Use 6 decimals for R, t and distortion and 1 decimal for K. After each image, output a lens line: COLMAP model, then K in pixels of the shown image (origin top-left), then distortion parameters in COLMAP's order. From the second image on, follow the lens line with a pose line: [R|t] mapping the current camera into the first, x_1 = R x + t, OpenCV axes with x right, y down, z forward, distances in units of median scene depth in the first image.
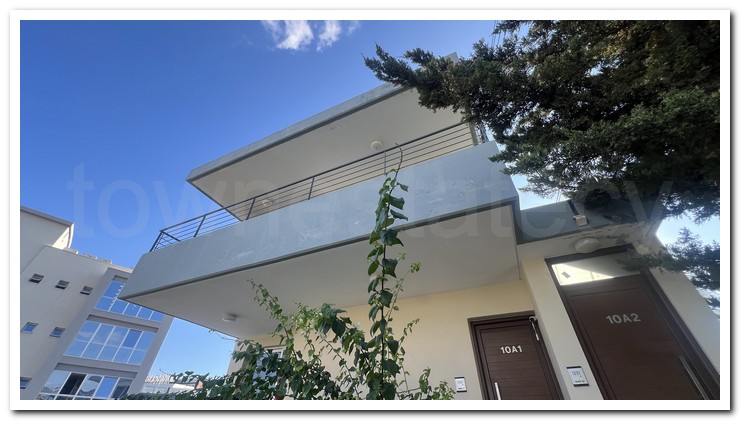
lens RADIAL K [[280.7, 0, 369.0], [0, 280.7, 210.1], [0, 0, 1]] dist [-0.001688, 0.000380]
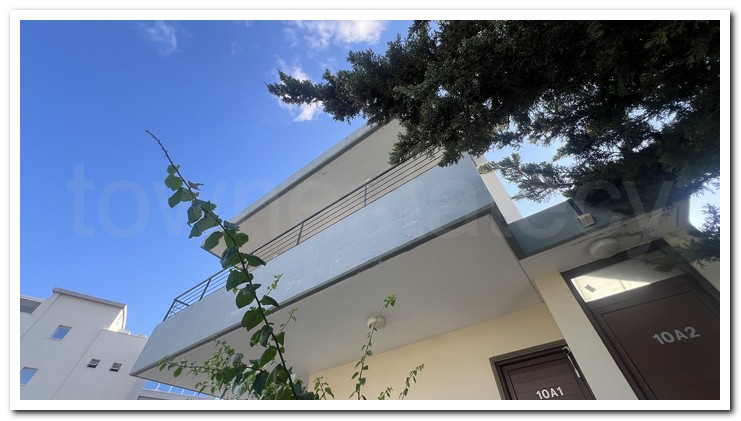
lens RADIAL K [[280.7, 0, 369.0], [0, 280.7, 210.1], [0, 0, 1]] dist [-0.001688, 0.000380]
pose [[0.981459, -0.161788, -0.102779, 0.182248], [0.142984, 0.975095, -0.169542, 0.051895], [0.127650, 0.151702, 0.980149, 0.073250]]
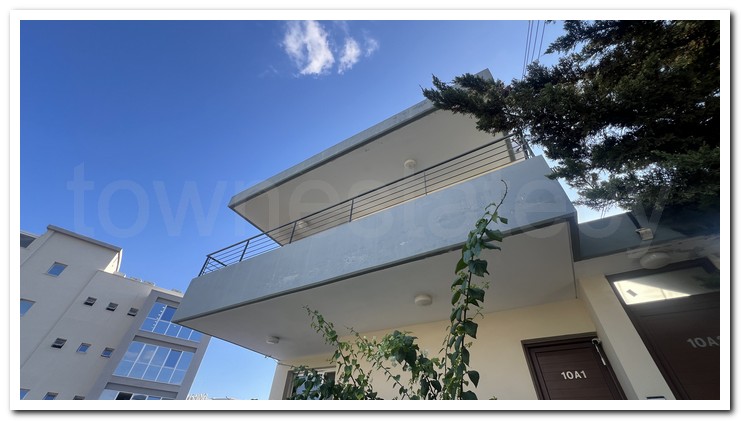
lens RADIAL K [[280.7, 0, 369.0], [0, 280.7, 210.1], [0, 0, 1]] dist [-0.001688, 0.000380]
pose [[0.995573, -0.044308, -0.082888, -0.072303], [0.039742, 0.997643, -0.055942, -0.024271], [0.085171, 0.052400, 0.994987, -0.010113]]
